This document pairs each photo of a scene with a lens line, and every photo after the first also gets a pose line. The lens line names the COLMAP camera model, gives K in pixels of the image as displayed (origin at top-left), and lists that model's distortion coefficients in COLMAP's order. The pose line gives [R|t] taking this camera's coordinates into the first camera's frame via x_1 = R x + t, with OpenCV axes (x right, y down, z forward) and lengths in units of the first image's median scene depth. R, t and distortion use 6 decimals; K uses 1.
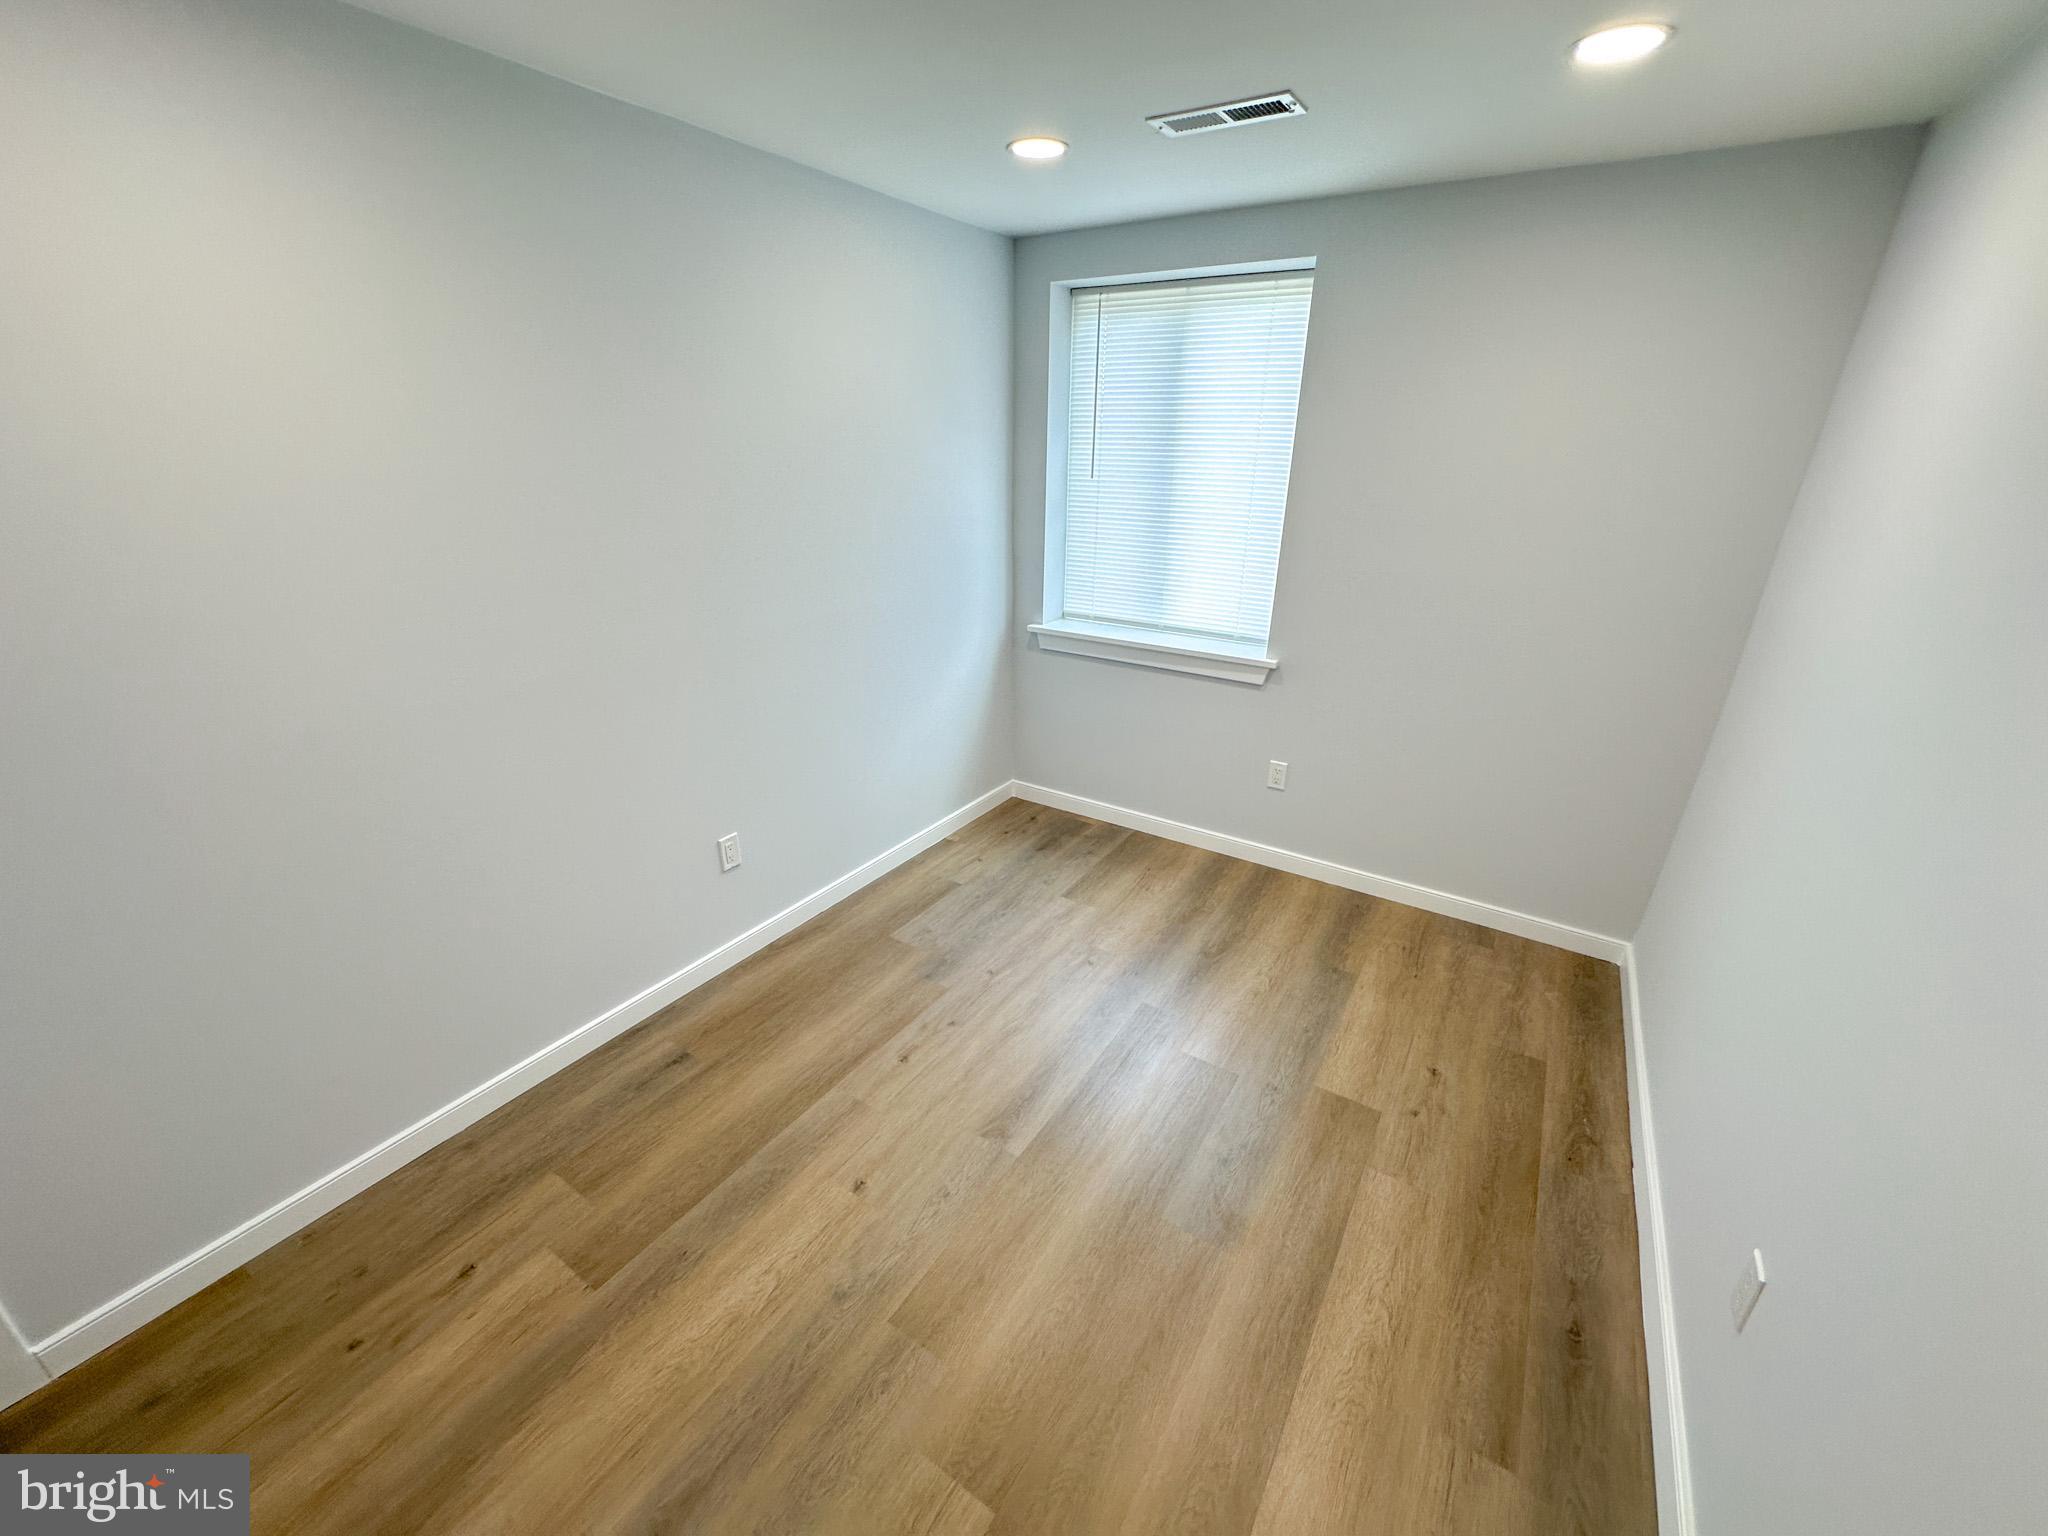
lens RADIAL K [[817.4, 0, 1022.9], [0, 817.4, 768.7], [0, 0, 1]] dist [-0.003220, 0.000392]
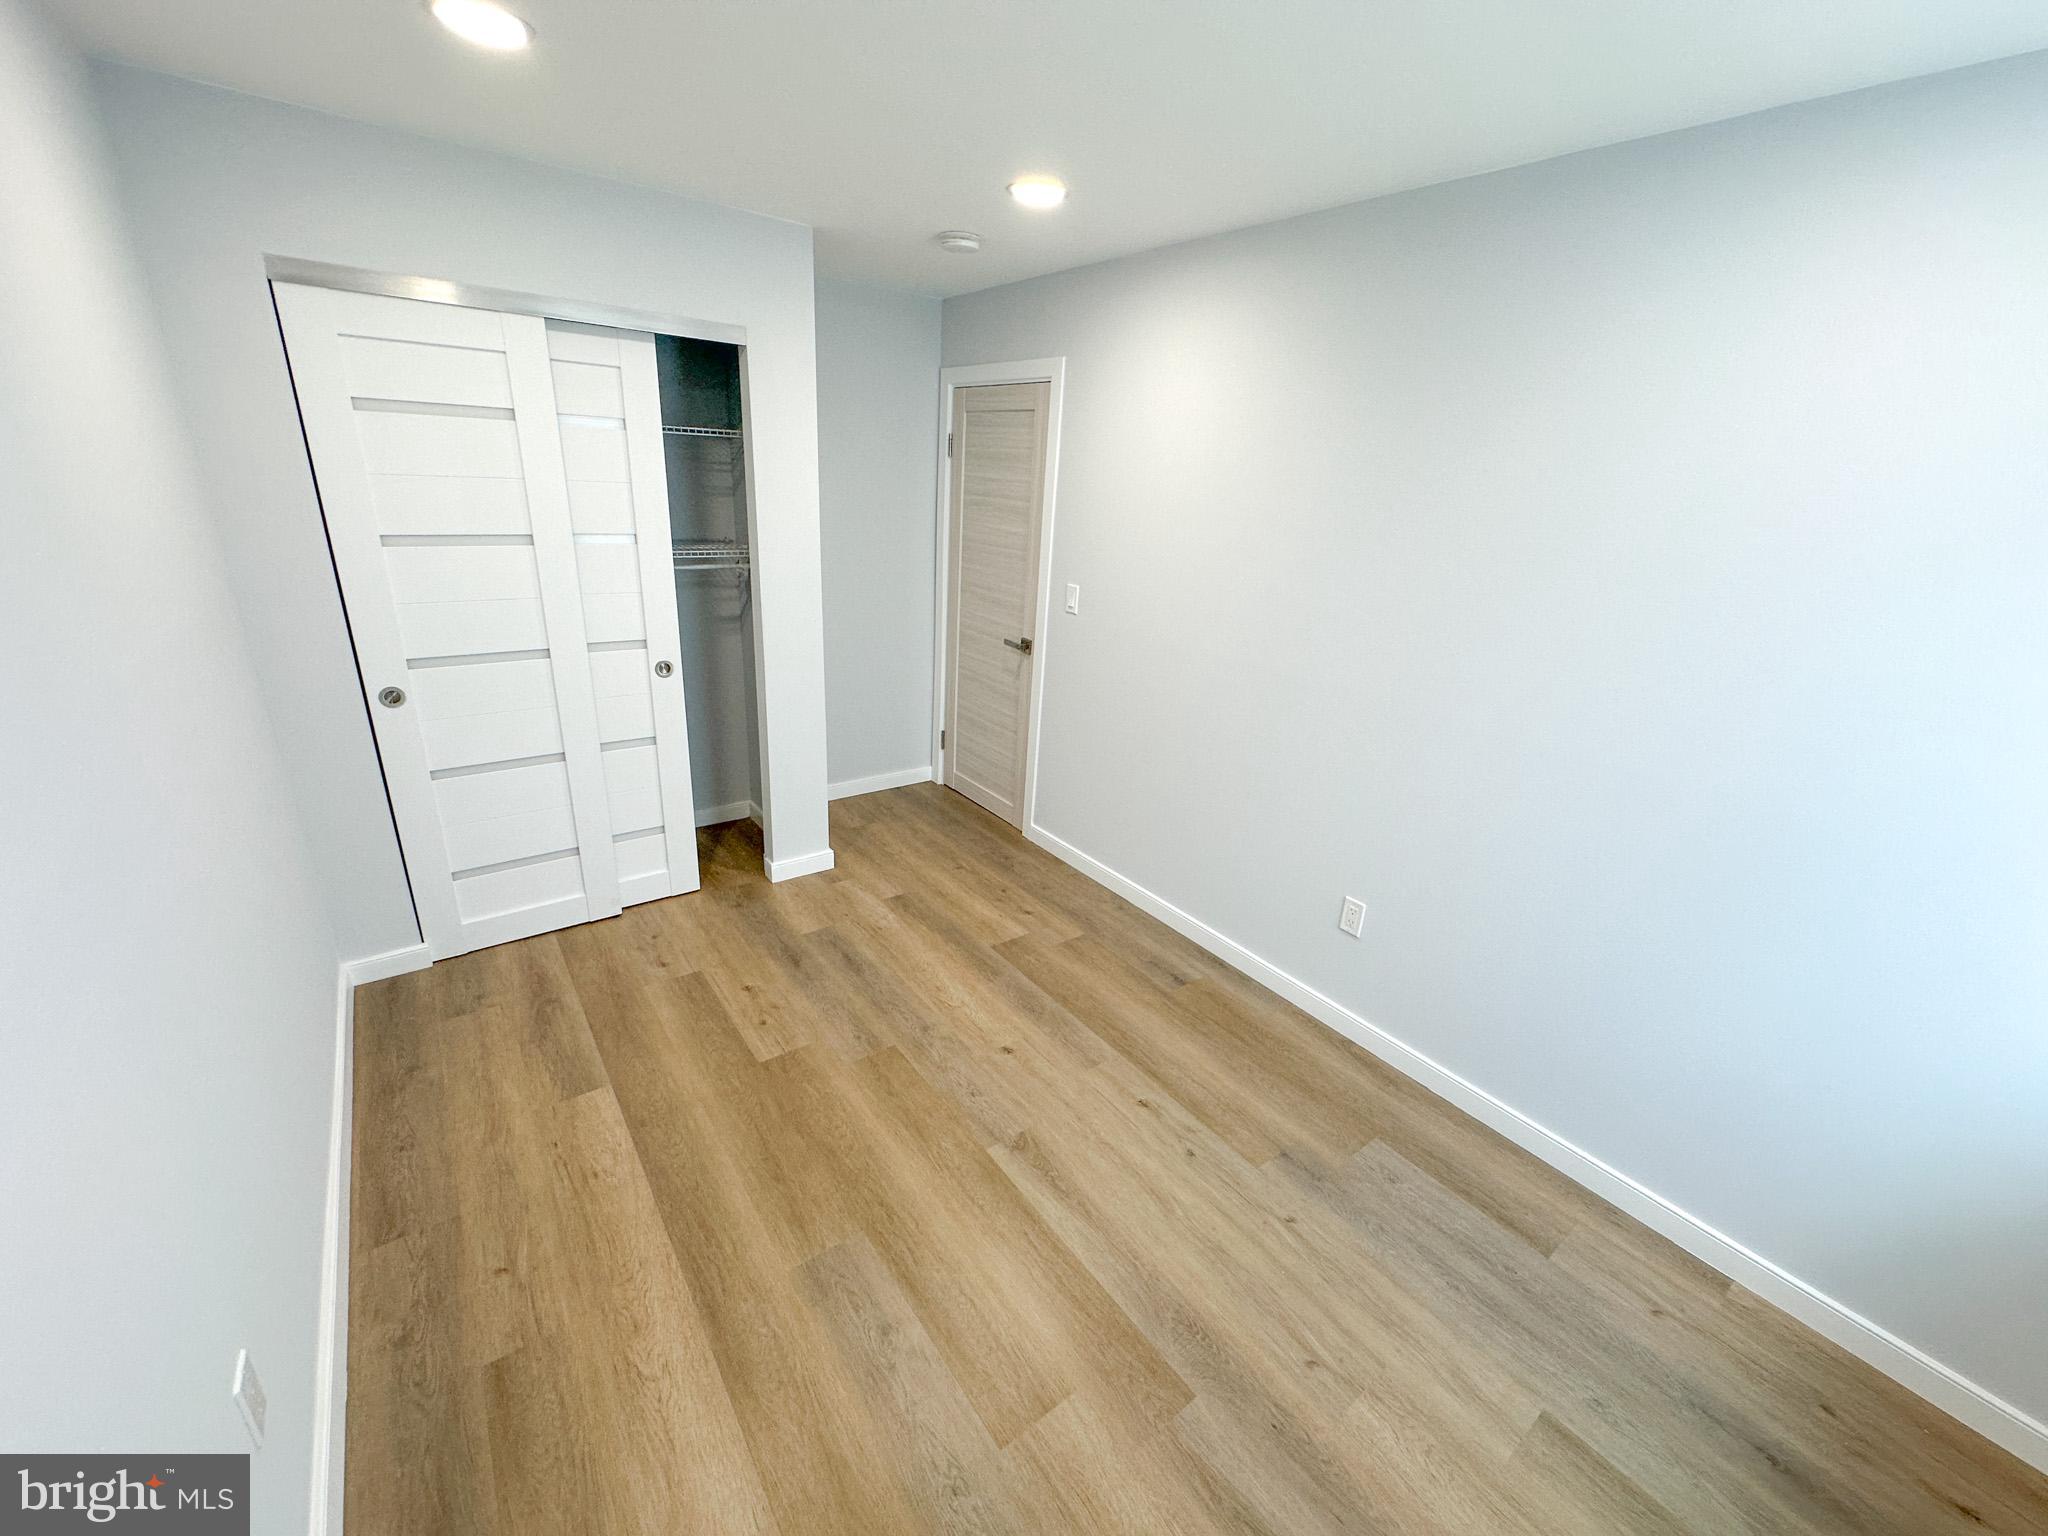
lens RADIAL K [[817.4, 0, 1022.9], [0, 817.4, 768.7], [0, 0, 1]] dist [-0.003220, 0.000392]
pose [[-0.347415, 0.294616, -0.890227, 0.741263], [-0.412097, 0.804800, 0.427167, -0.368224], [0.842306, 0.515264, -0.158189, 0.931996]]
